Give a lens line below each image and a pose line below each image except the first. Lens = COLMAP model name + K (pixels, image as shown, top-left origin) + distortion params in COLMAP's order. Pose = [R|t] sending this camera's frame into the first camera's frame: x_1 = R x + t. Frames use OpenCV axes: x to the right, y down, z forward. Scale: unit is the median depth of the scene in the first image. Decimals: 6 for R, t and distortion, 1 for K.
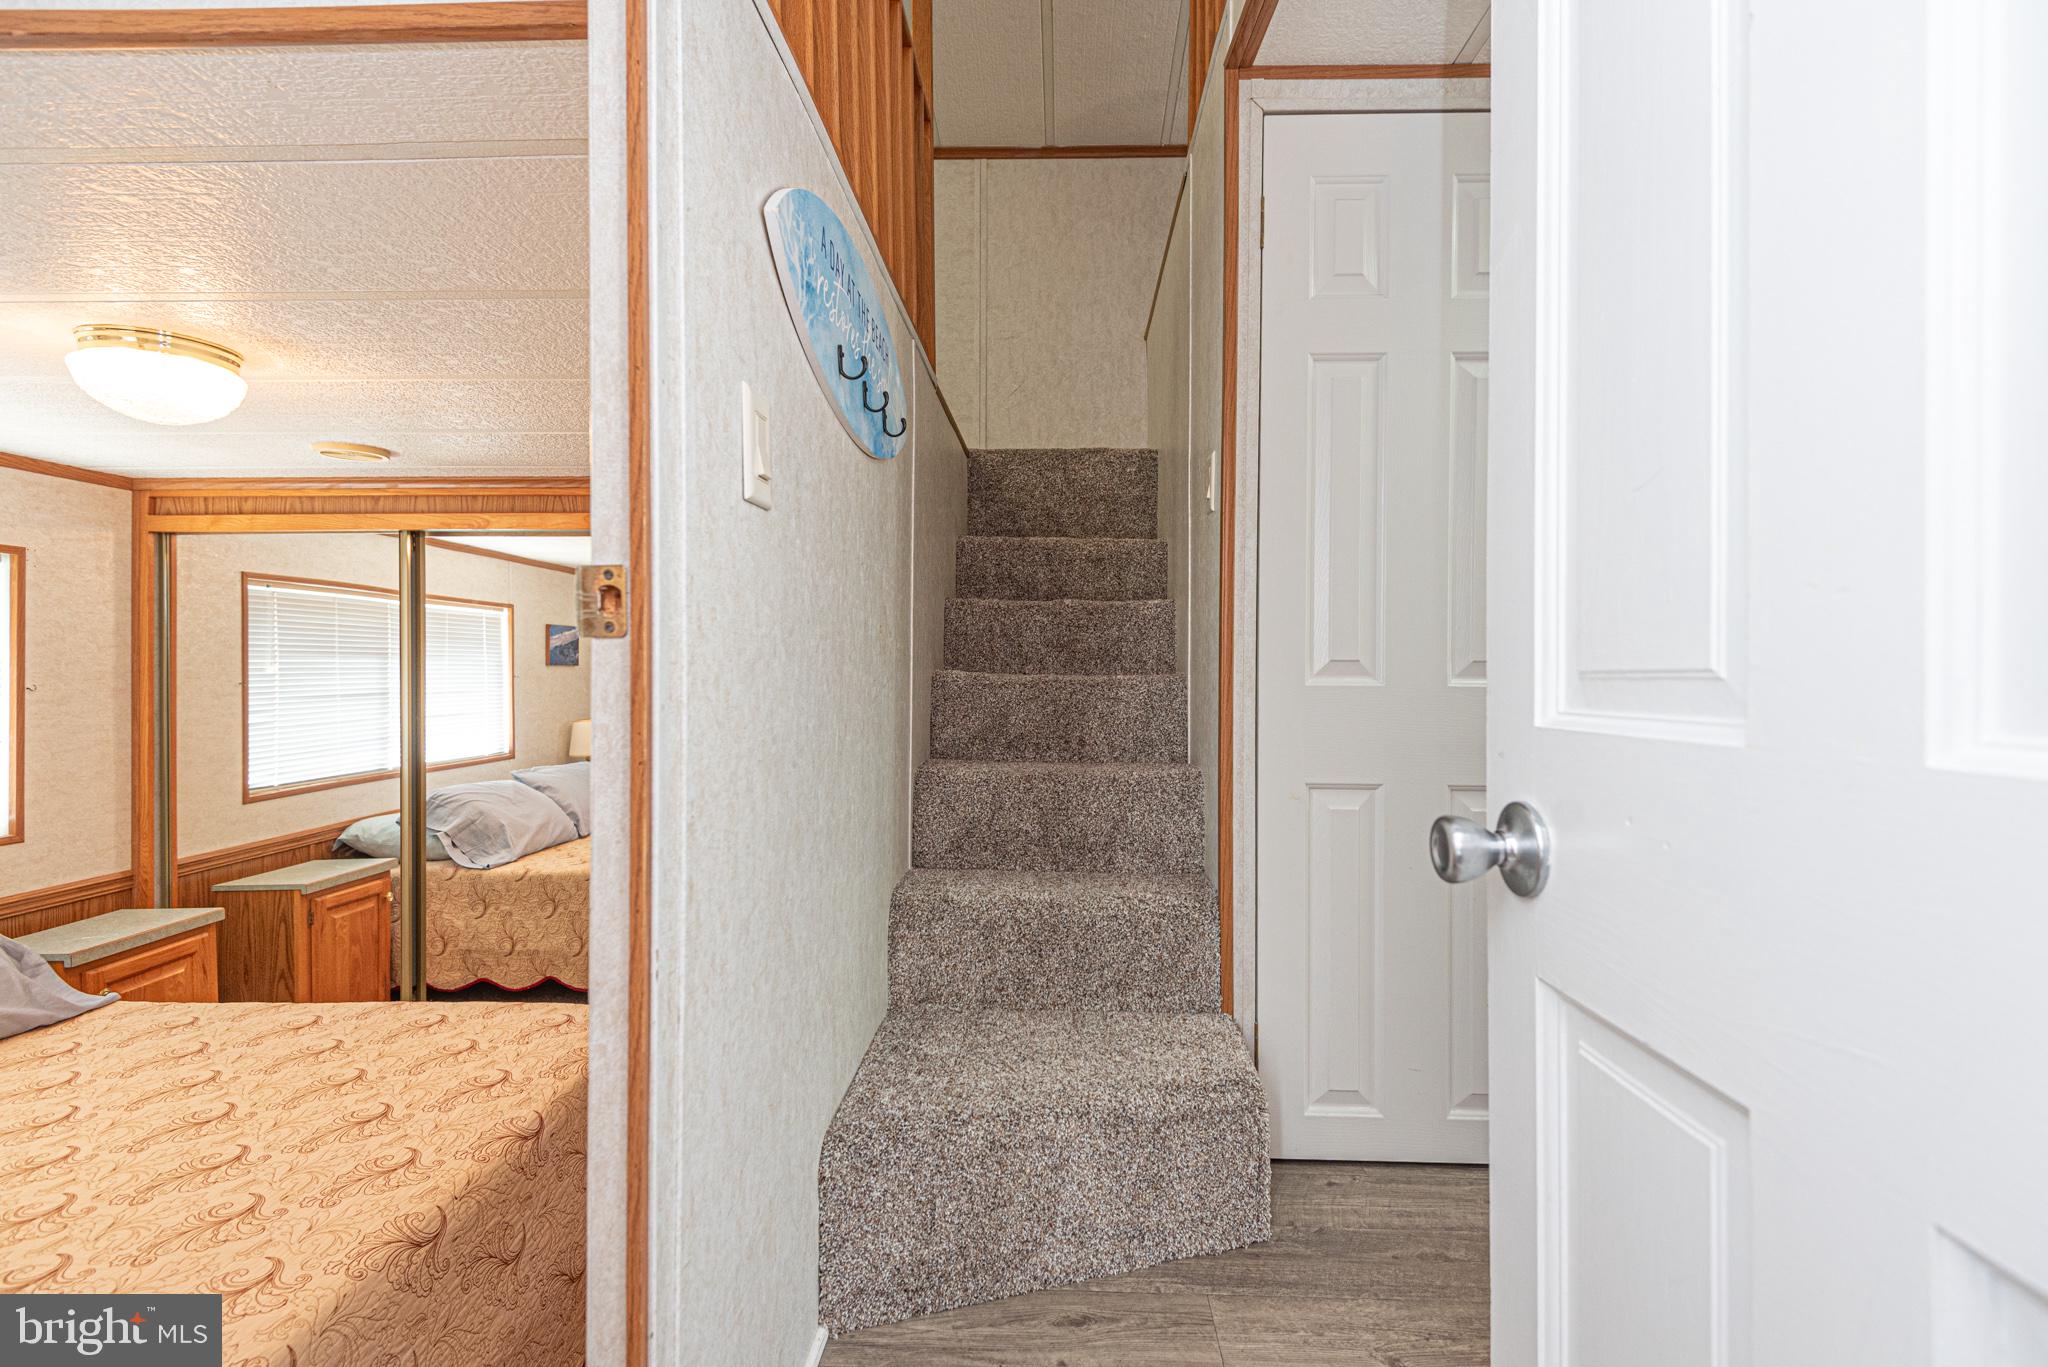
lens RADIAL K [[933.2, 0, 1027.3], [0, 933.2, 679.9], [0, 0, 1]] dist [0.018320, -0.010486]
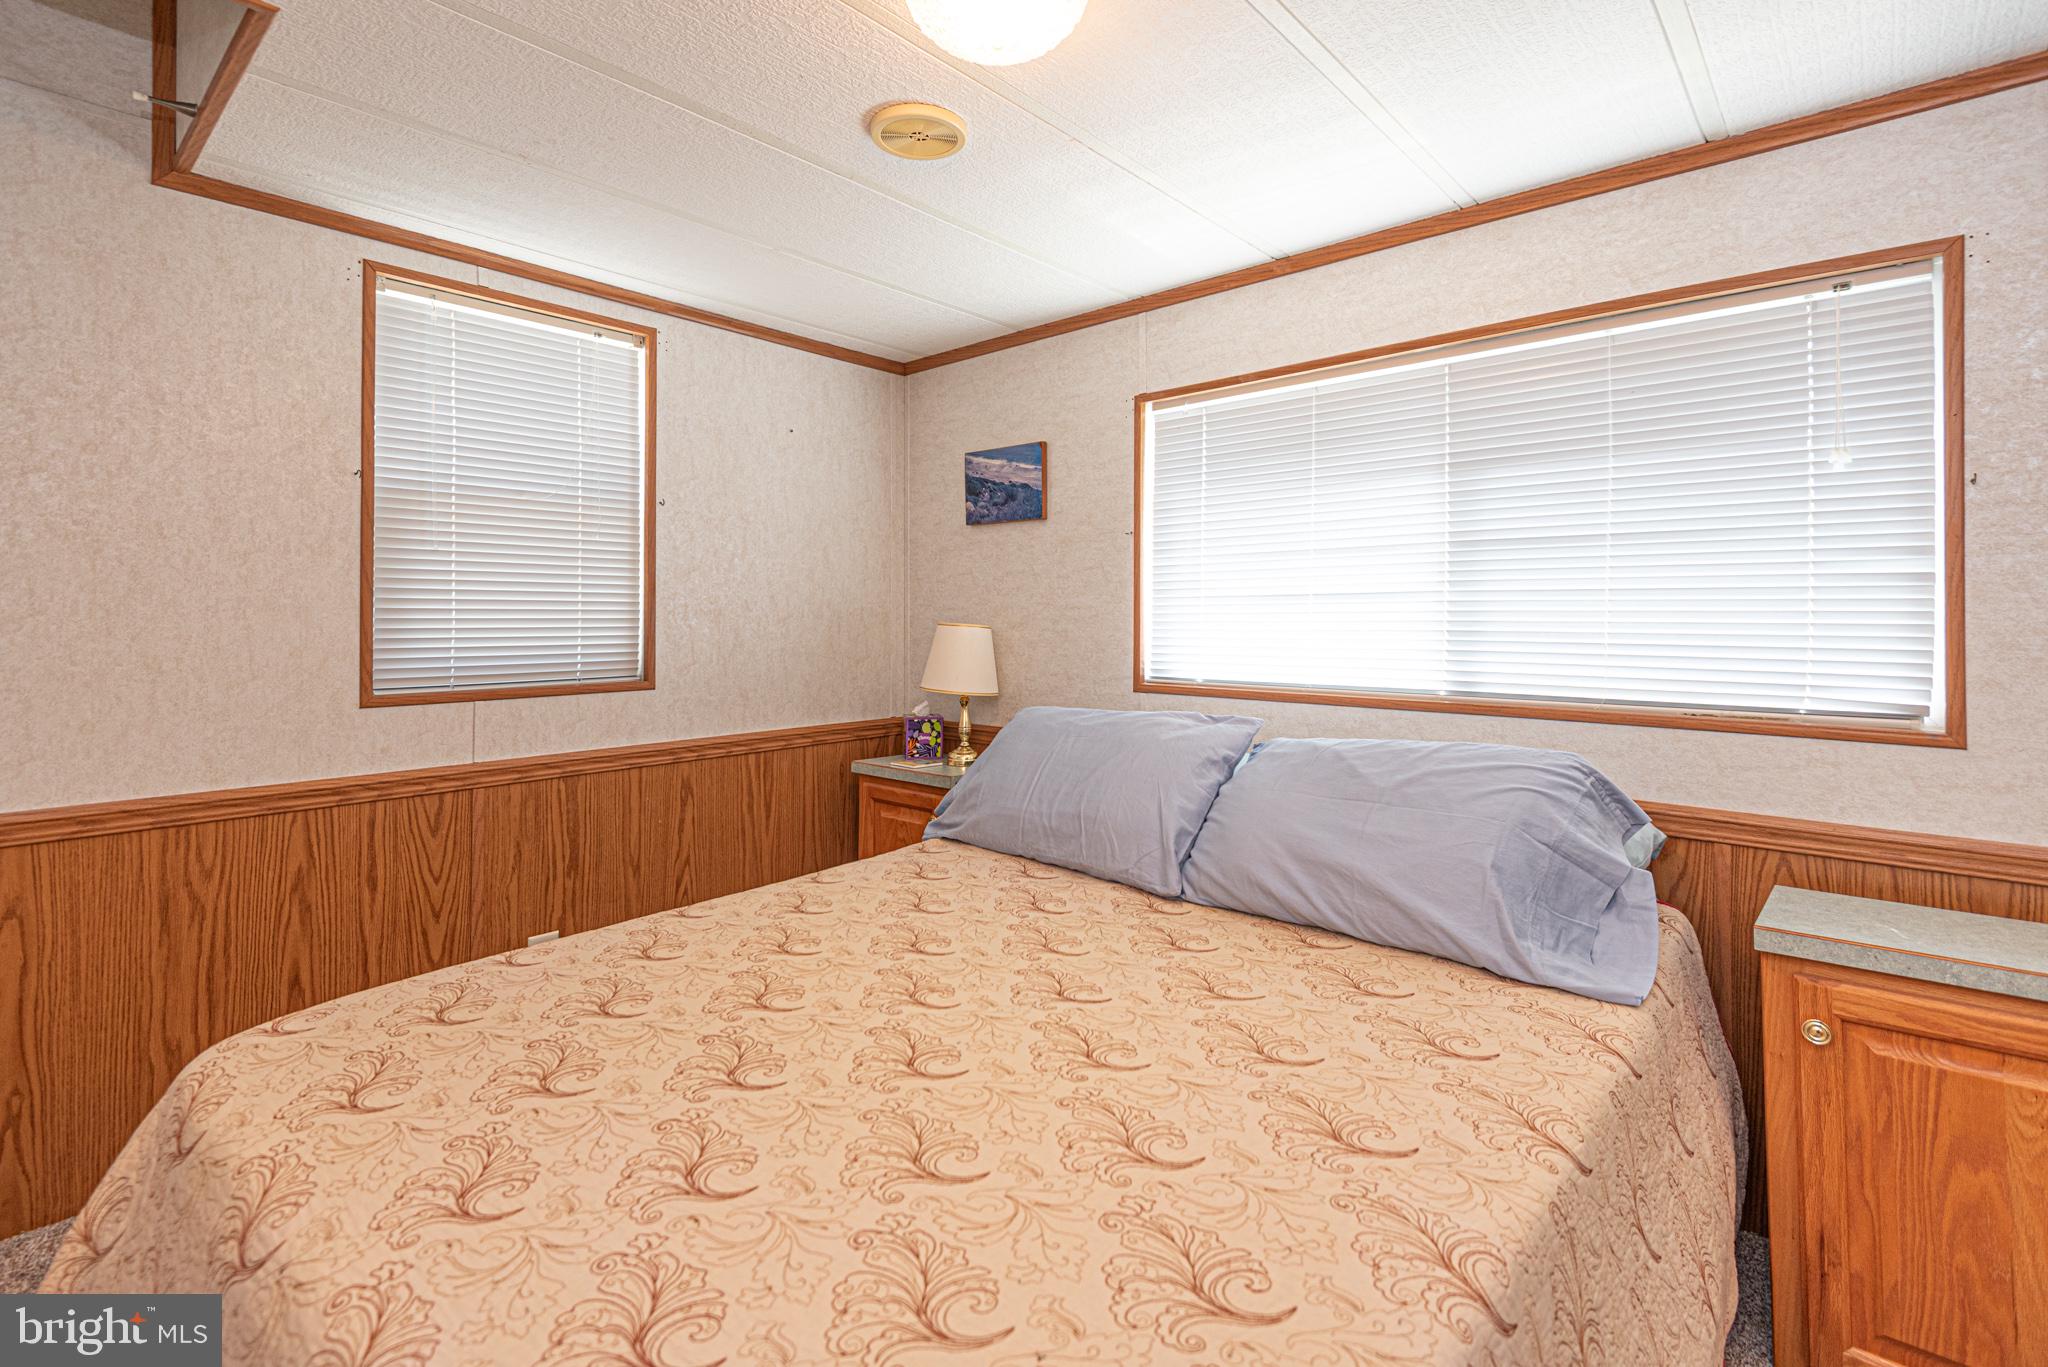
lens RADIAL K [[933.2, 0, 1013.6], [0, 933.2, 598.7], [0, 0, 1]] dist [0.018320, -0.010486]
pose [[-0.654005, -0.008916, -0.756437, -0.327501], [-0.002688, 0.999952, -0.009462, 0.113434], [0.756485, -0.004155, -0.653998, 1.210311]]
